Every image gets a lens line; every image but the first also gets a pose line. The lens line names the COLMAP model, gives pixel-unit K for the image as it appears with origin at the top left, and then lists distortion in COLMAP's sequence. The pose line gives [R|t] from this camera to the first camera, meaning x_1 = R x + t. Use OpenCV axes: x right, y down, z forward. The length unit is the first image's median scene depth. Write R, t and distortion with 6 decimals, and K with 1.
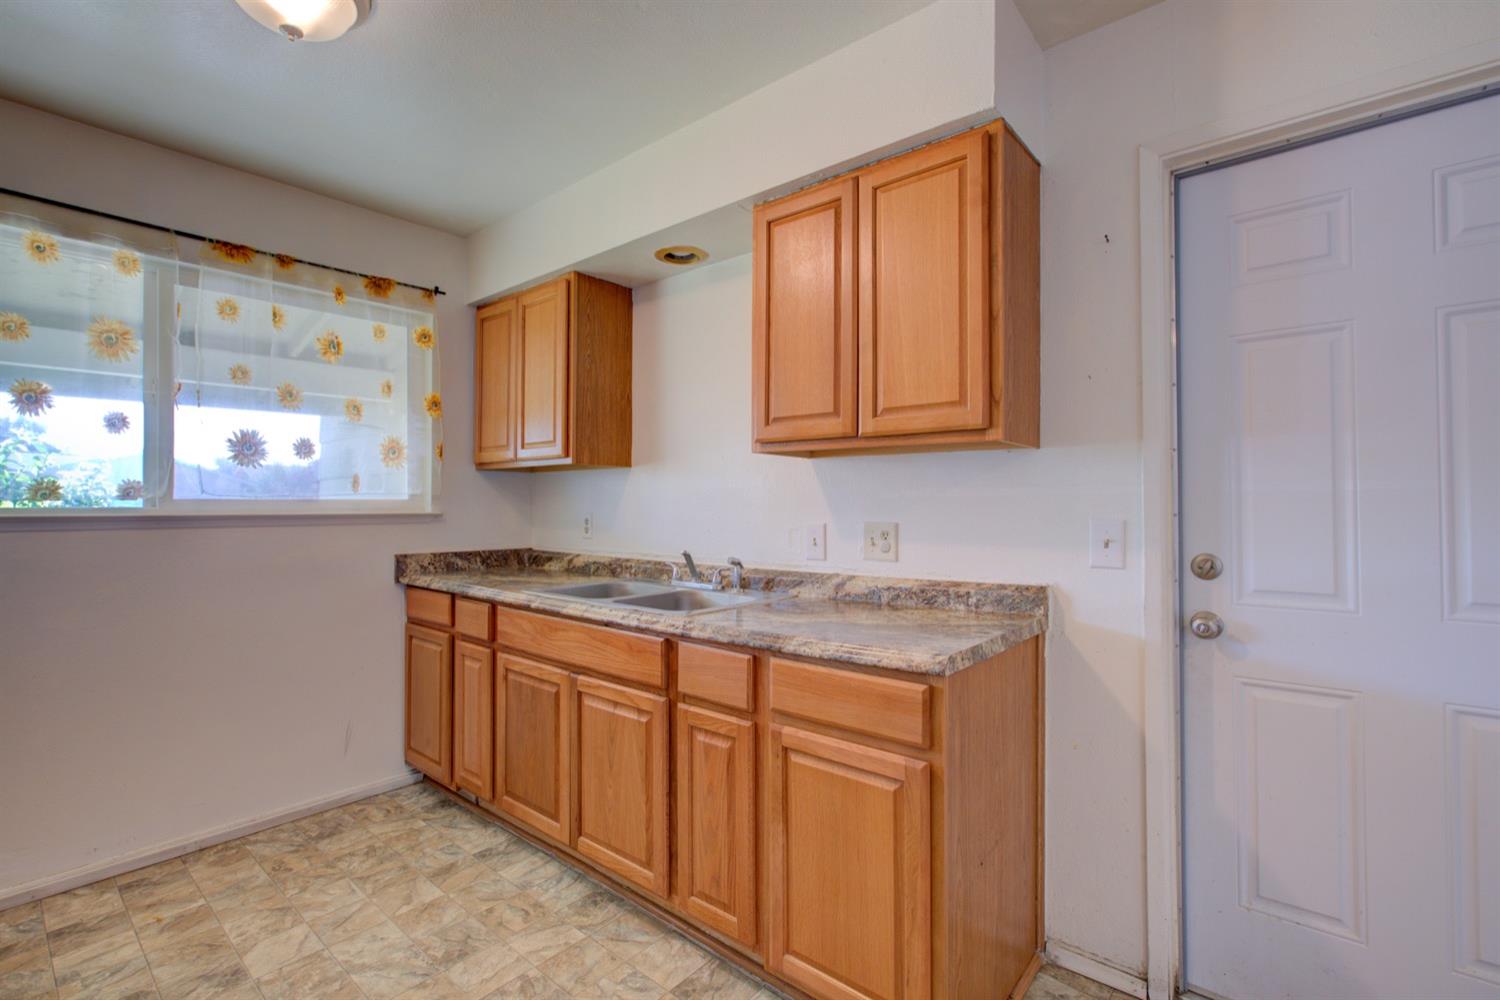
lens RADIAL K [[682.1, 0, 752.9], [0, 682.1, 496.8], [0, 0, 1]] dist [-0.007112, 0.002085]
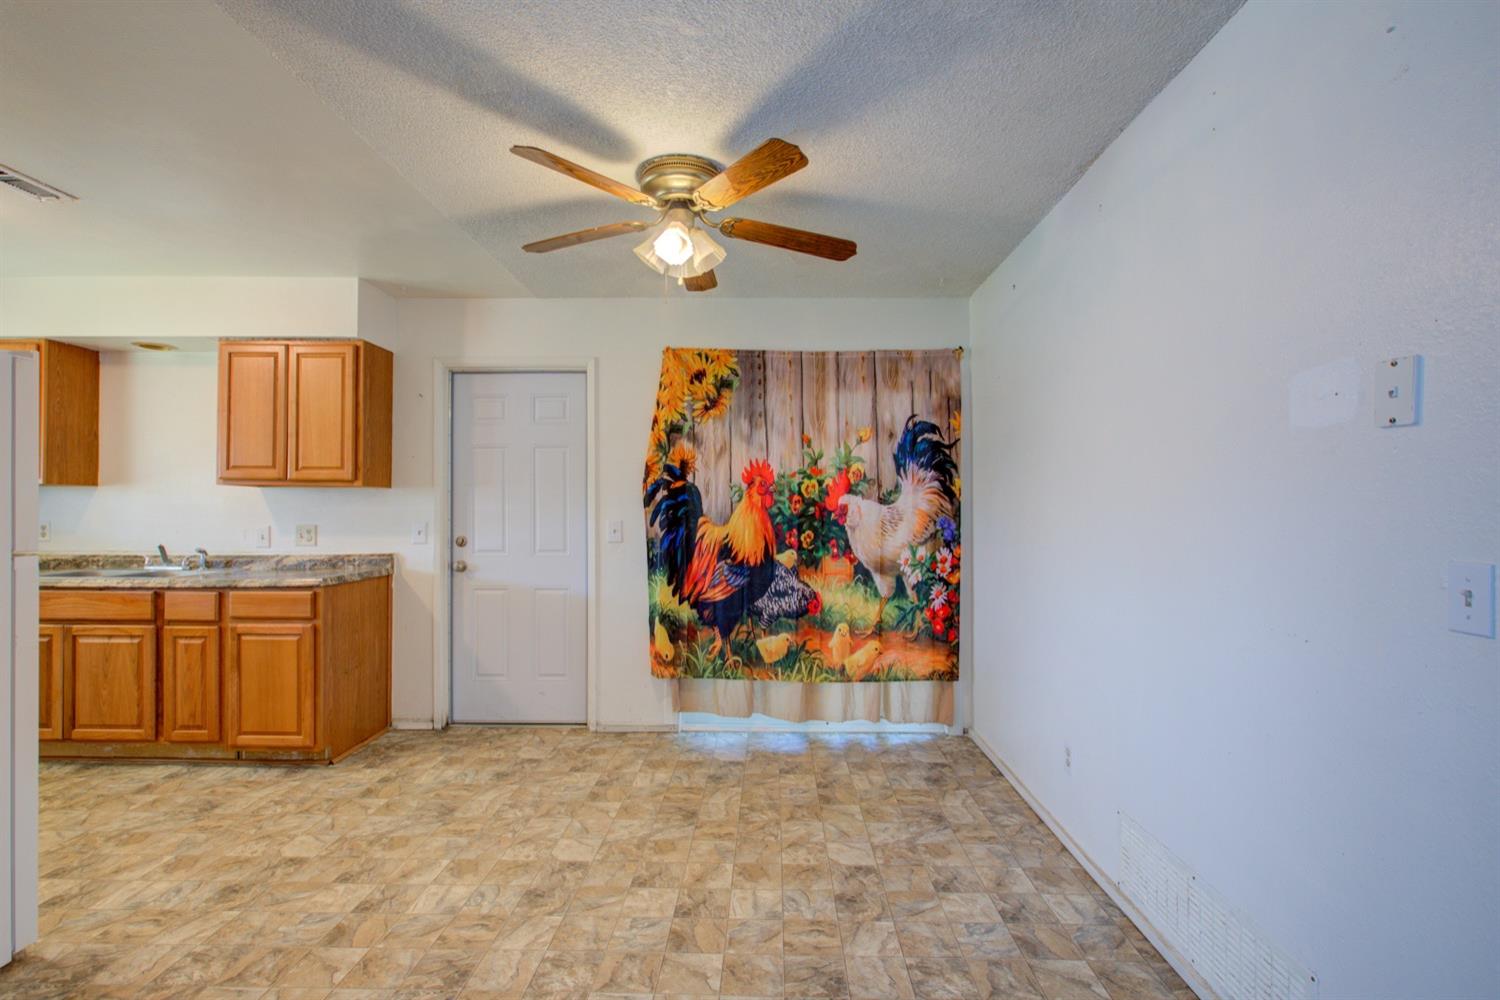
lens RADIAL K [[682.1, 0, 750.3], [0, 682.1, 508.6], [0, 0, 1]] dist [-0.007112, 0.002085]
pose [[0.774253, 0.006100, 0.632847, -0.047743], [-0.010016, 0.999946, 0.002616, -0.024485], [-0.632797, -0.008363, 0.774272, -1.294949]]
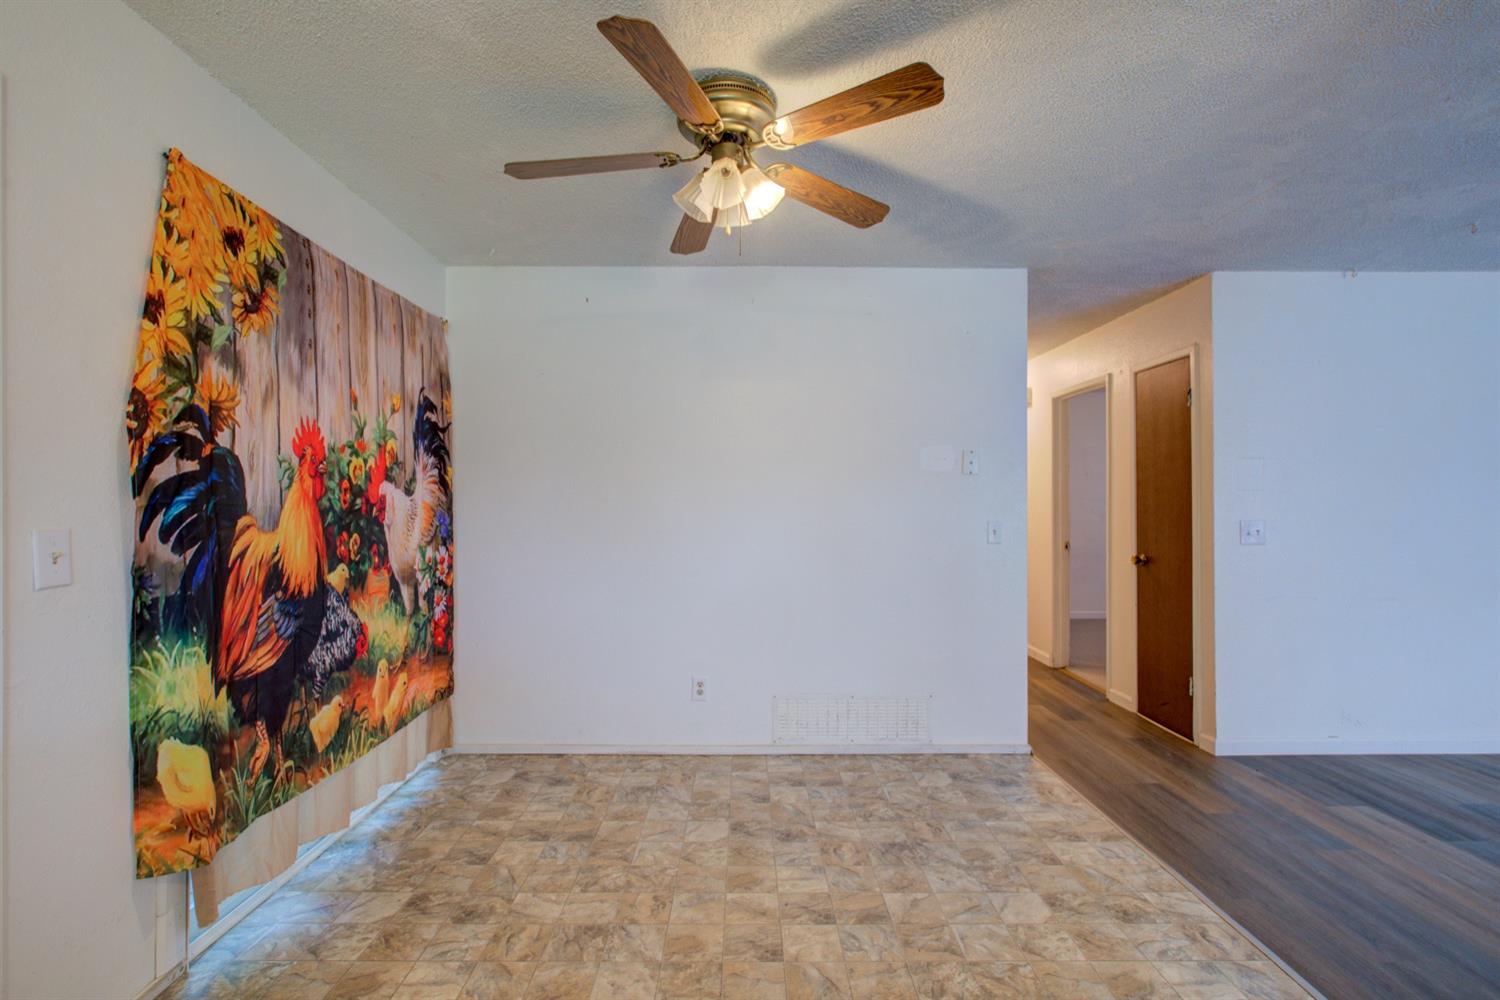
lens RADIAL K [[682.1, 0, 745.8], [0, 682.1, 493.4], [0, 0, 1]] dist [-0.007112, 0.002085]
pose [[-0.673922, 0.009998, 0.738735, -0.170748], [-0.012567, 0.999609, -0.024993, -0.011138], [-0.738696, -0.026126, -0.673533, 0.557064]]
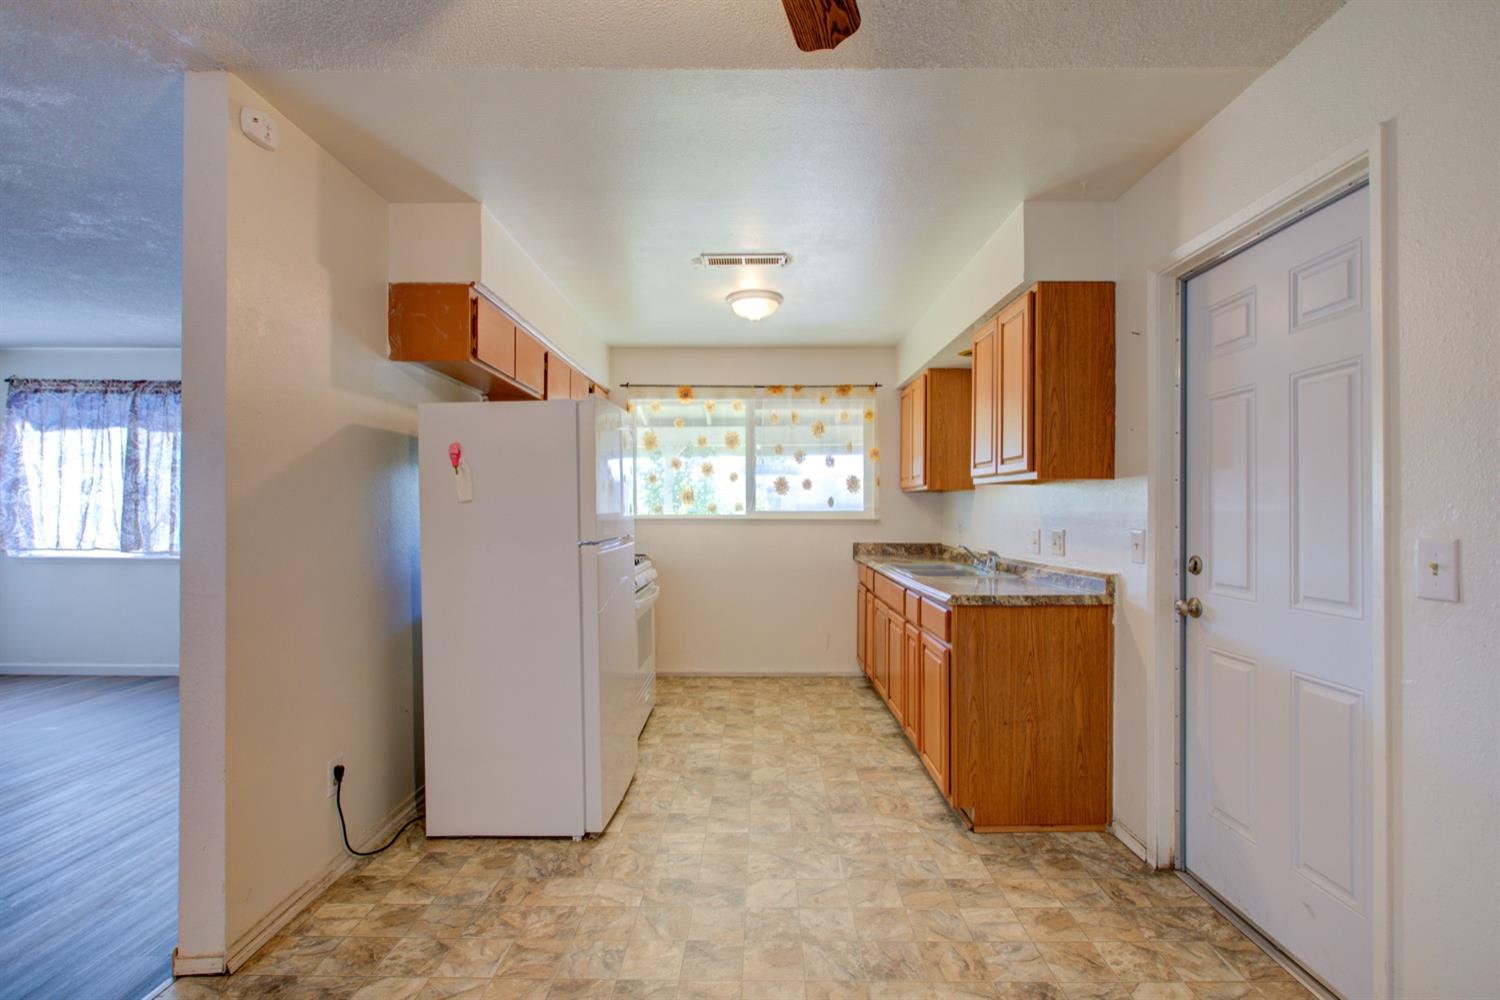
lens RADIAL K [[682.1, 0, 758.9], [0, 682.1, 507.4], [0, 0, 1]] dist [-0.007112, 0.002085]
pose [[0.651380, 0.000478, -0.758751, 1.002474], [0.003922, 0.999984, 0.003998, -0.020116], [0.758741, -0.005580, 0.651368, -0.494883]]
